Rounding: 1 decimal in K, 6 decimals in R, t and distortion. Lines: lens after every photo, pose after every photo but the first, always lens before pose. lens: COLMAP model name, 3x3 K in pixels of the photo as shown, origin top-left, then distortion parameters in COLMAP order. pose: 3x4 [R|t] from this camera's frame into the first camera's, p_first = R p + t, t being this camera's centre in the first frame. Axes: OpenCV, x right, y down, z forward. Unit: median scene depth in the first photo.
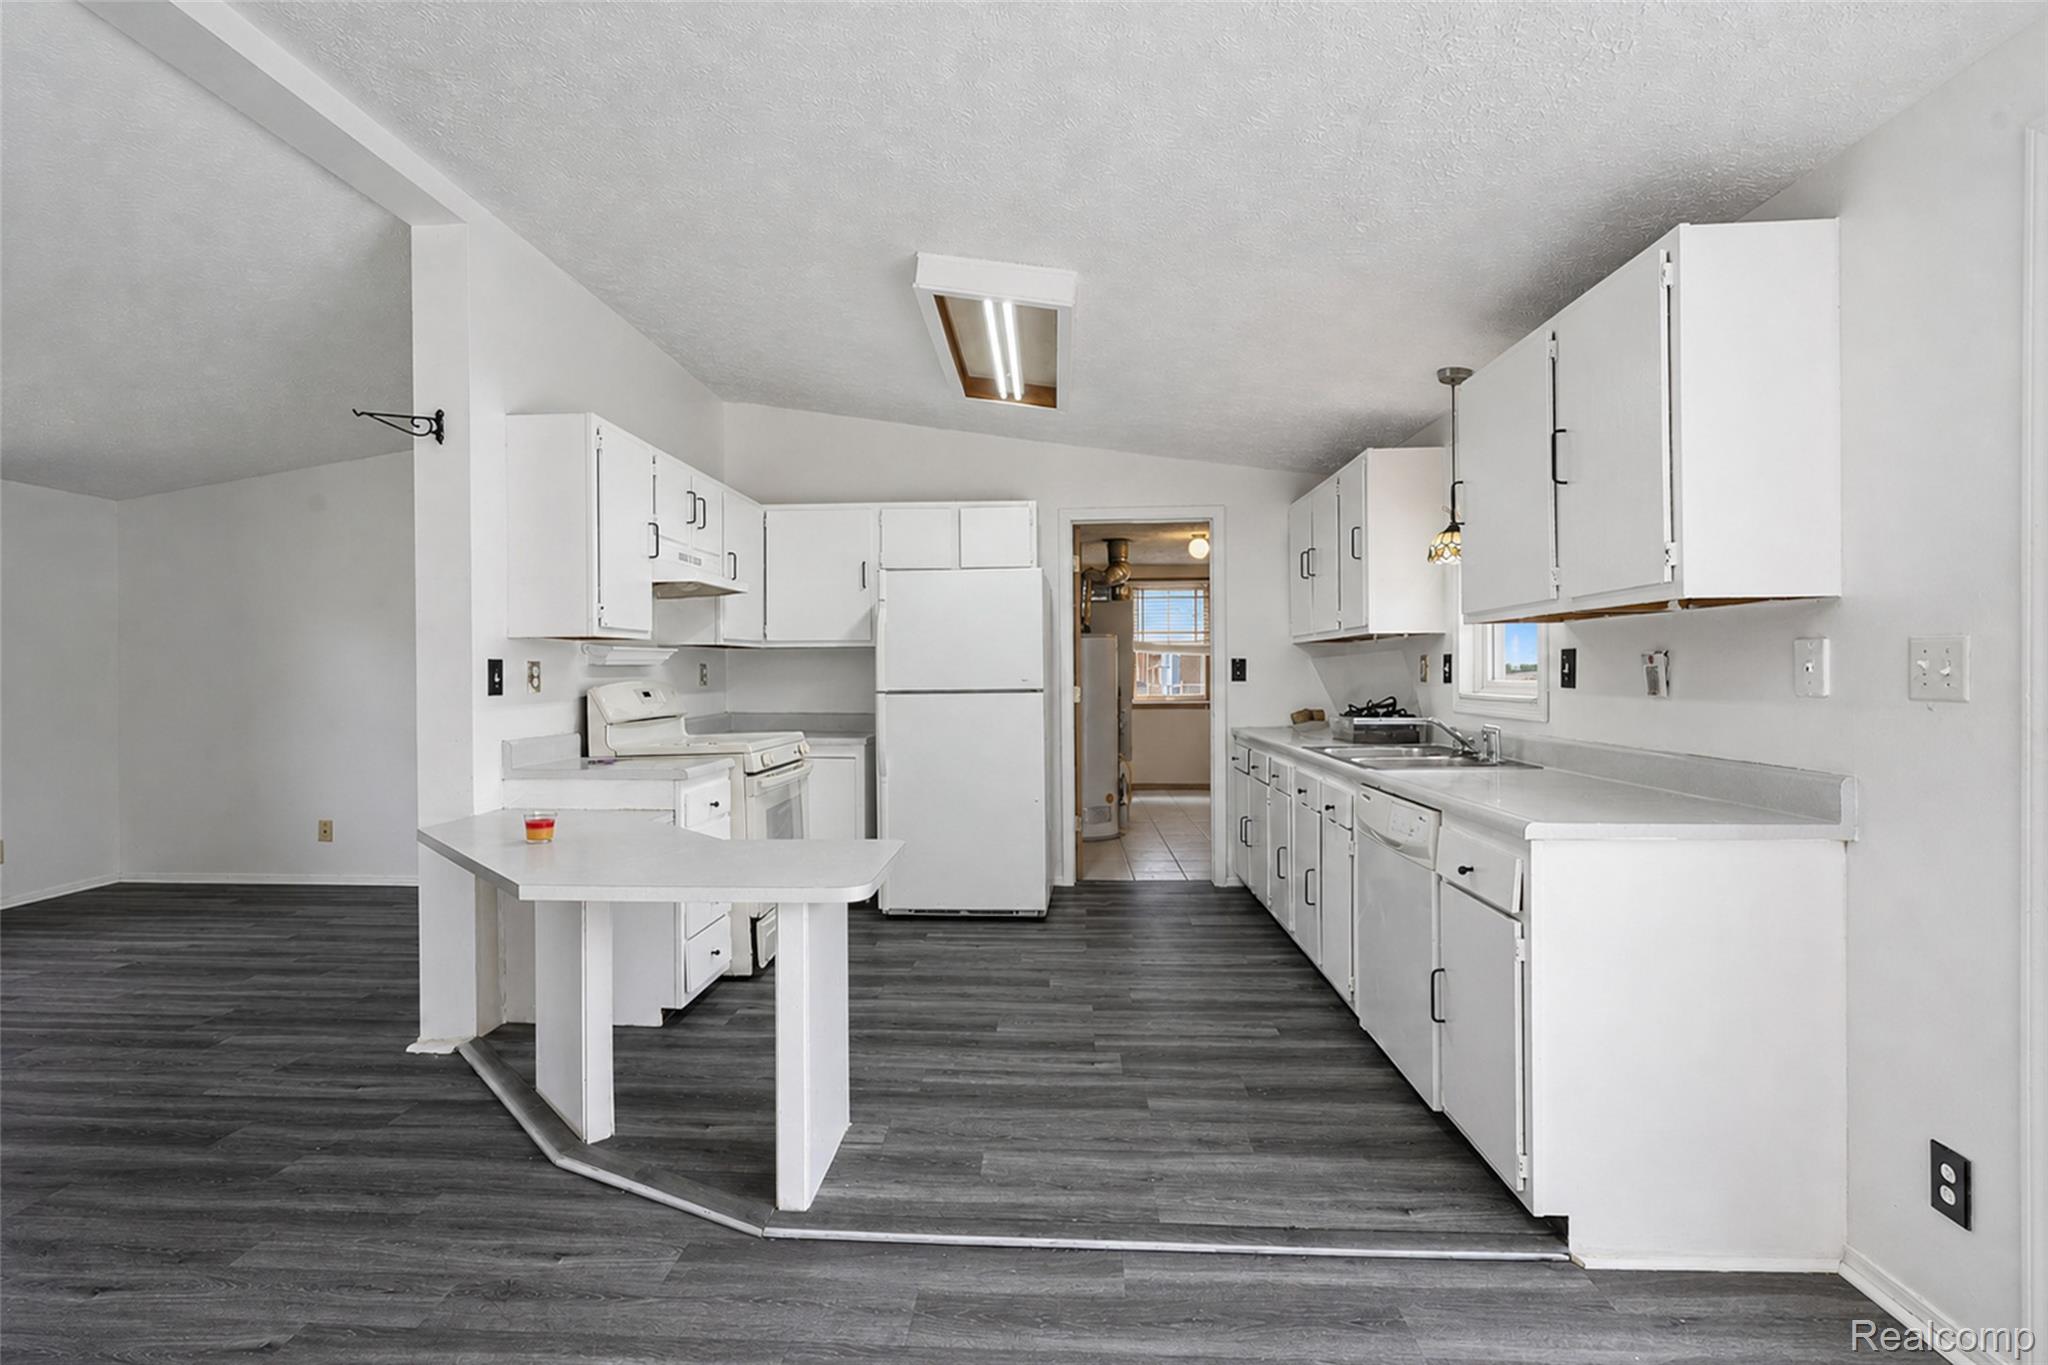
lens RADIAL K [[936.4, 0, 981.5], [0, 936.4, 669.7], [0, 0, 1]] dist [0.005297, -0.004303]
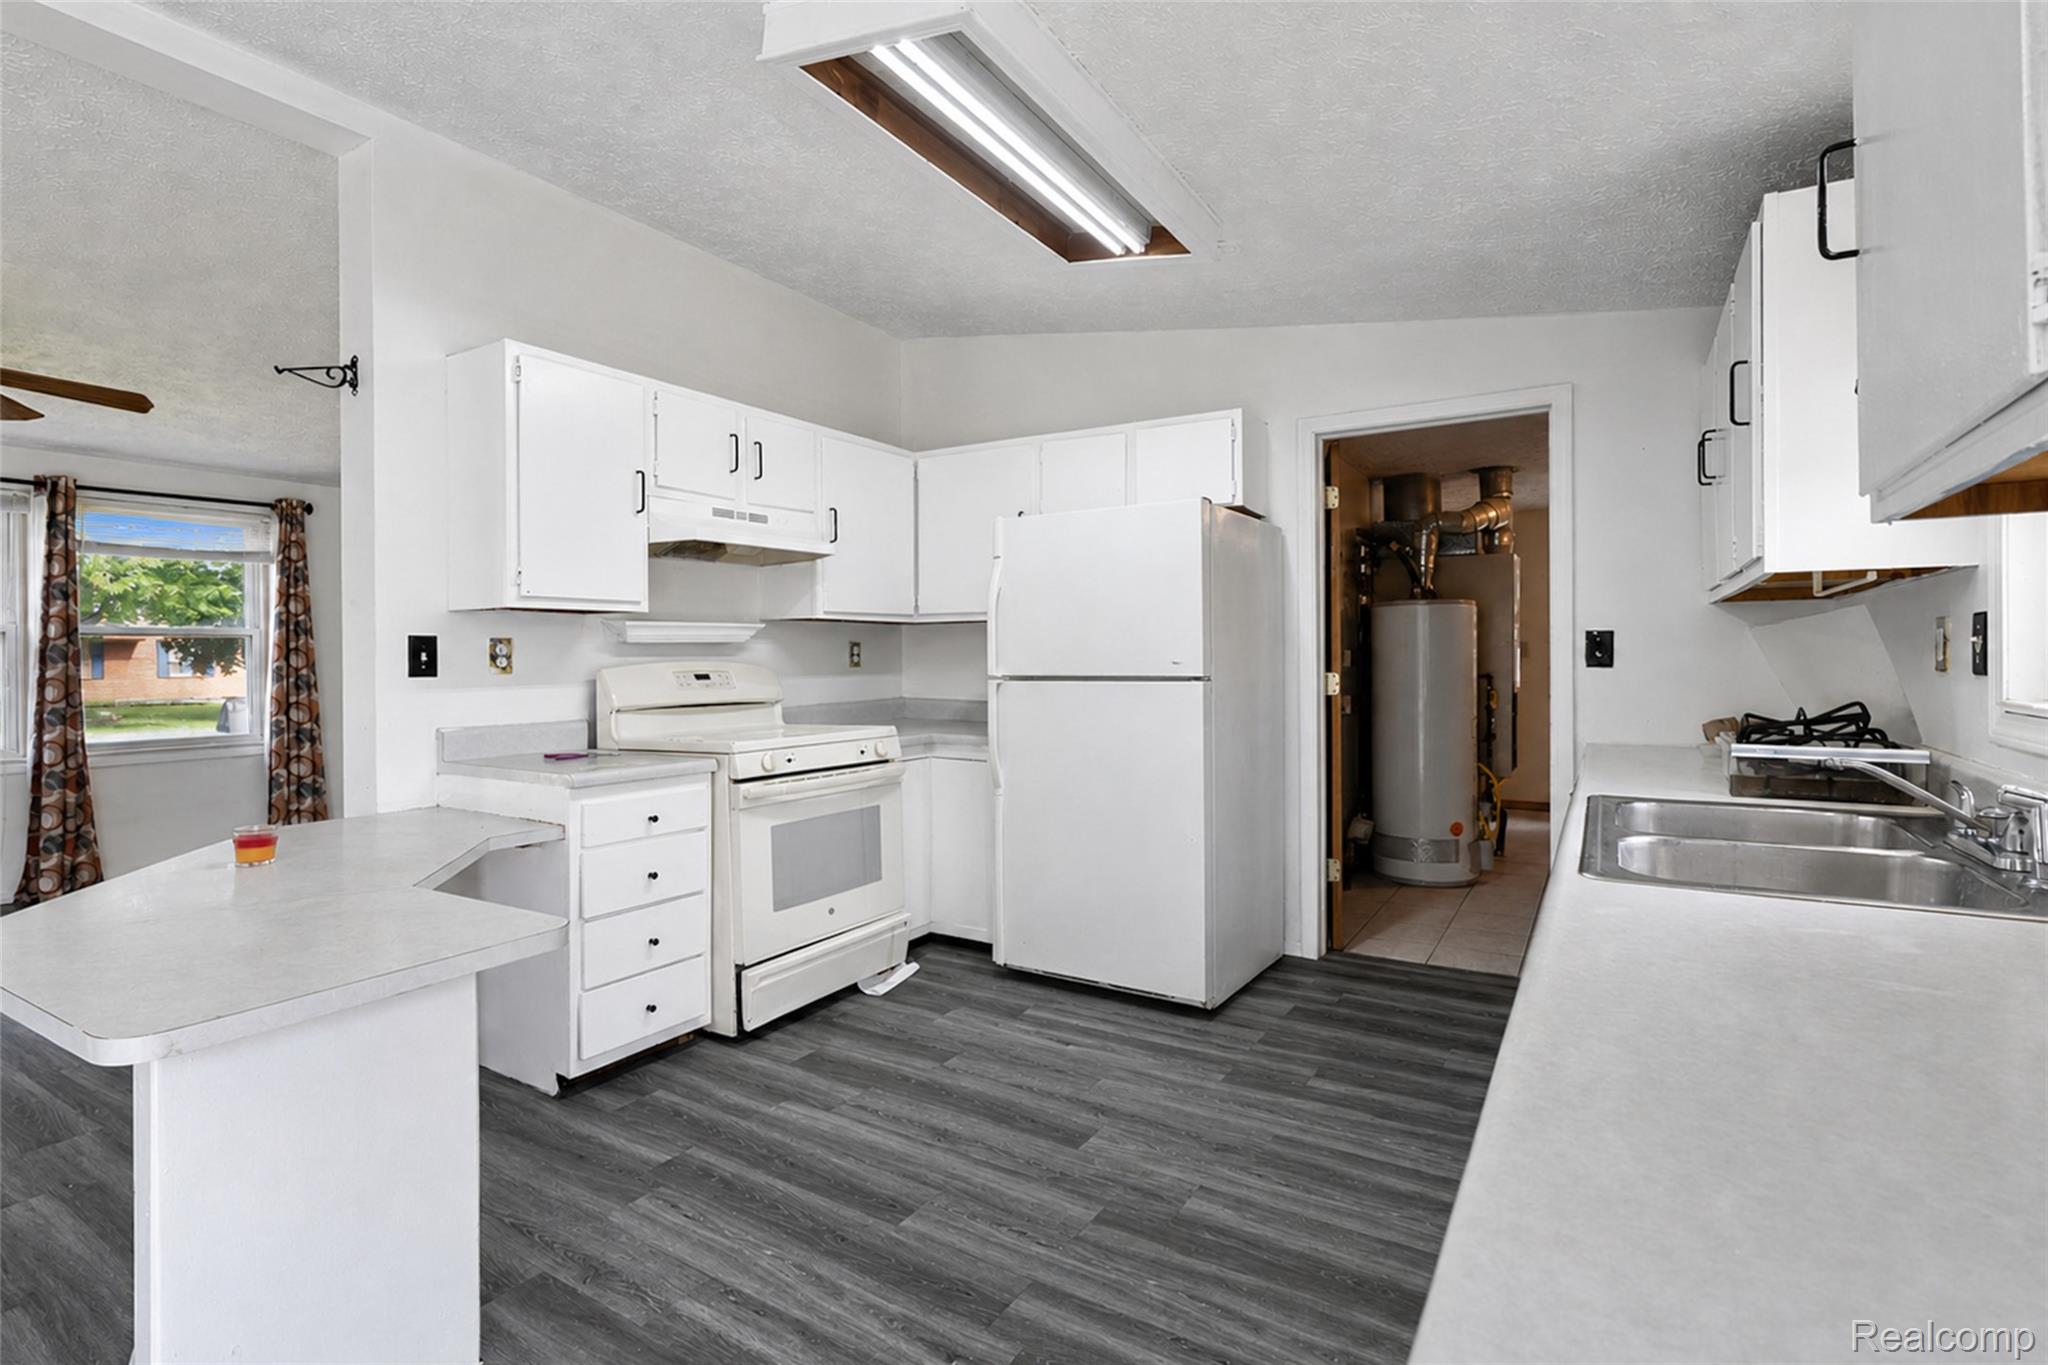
lens RADIAL K [[936.4, 0, 1024.8], [0, 936.4, 658.3], [0, 0, 1]] dist [0.005297, -0.004303]
pose [[0.886961, 0.003419, -0.461831, 0.377255], [0.000492, 0.999965, 0.008348, 0.002424], [0.461843, -0.007631, 0.886929, 0.476295]]
